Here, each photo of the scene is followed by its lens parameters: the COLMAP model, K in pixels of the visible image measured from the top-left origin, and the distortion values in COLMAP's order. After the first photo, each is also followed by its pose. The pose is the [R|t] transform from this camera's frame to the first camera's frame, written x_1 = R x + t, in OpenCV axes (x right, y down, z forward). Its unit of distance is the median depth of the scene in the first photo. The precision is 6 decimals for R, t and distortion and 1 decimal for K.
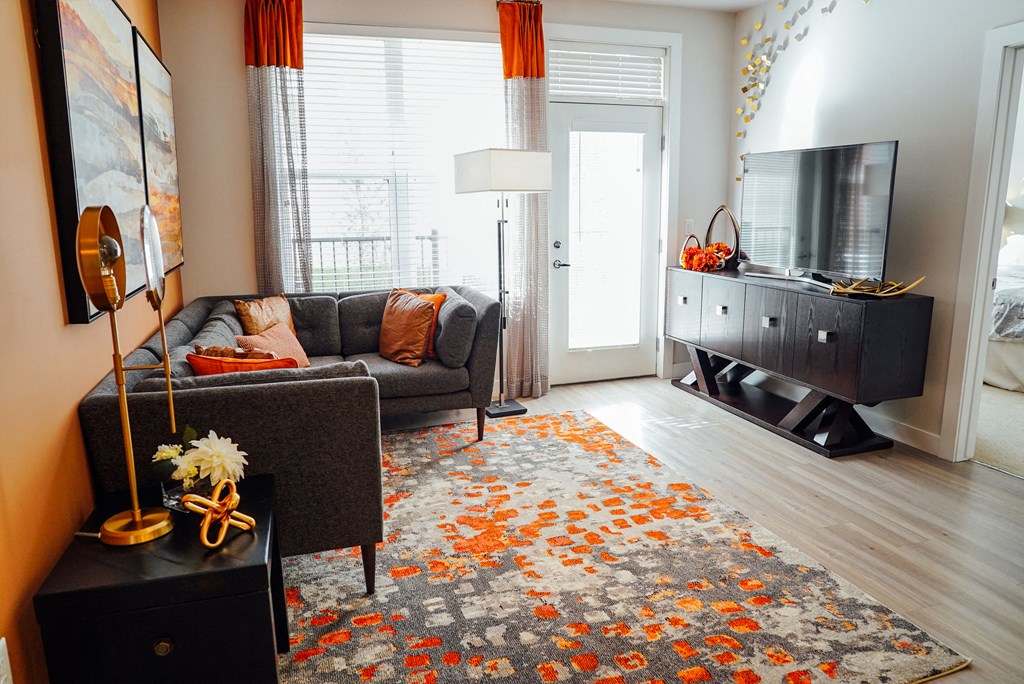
lens RADIAL K [[696.4, 0, 508.5], [0, 696.4, 340.0], [0, 0, 1]] dist [-0.062439, 0.049343]
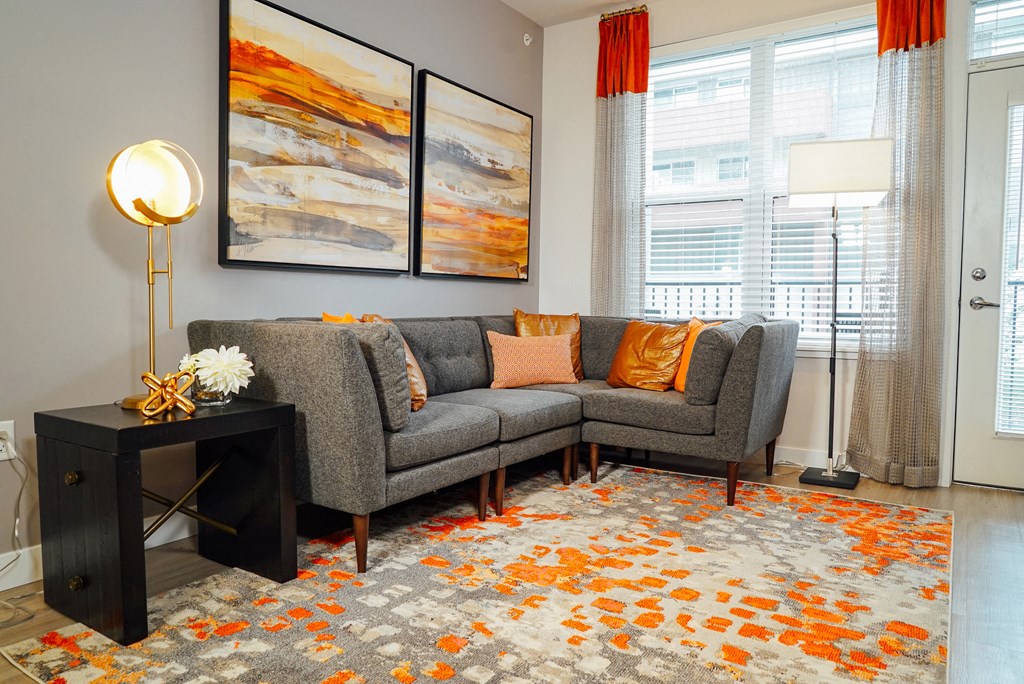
lens RADIAL K [[696.4, 0, 508.5], [0, 696.4, 340.0], [0, 0, 1]] dist [-0.062439, 0.049343]
pose [[0.615208, 0.057541, -0.786263, 0.494229], [-0.166972, 0.984218, -0.058619, 0.067127], [0.770480, 0.167347, 0.615106, 0.372868]]
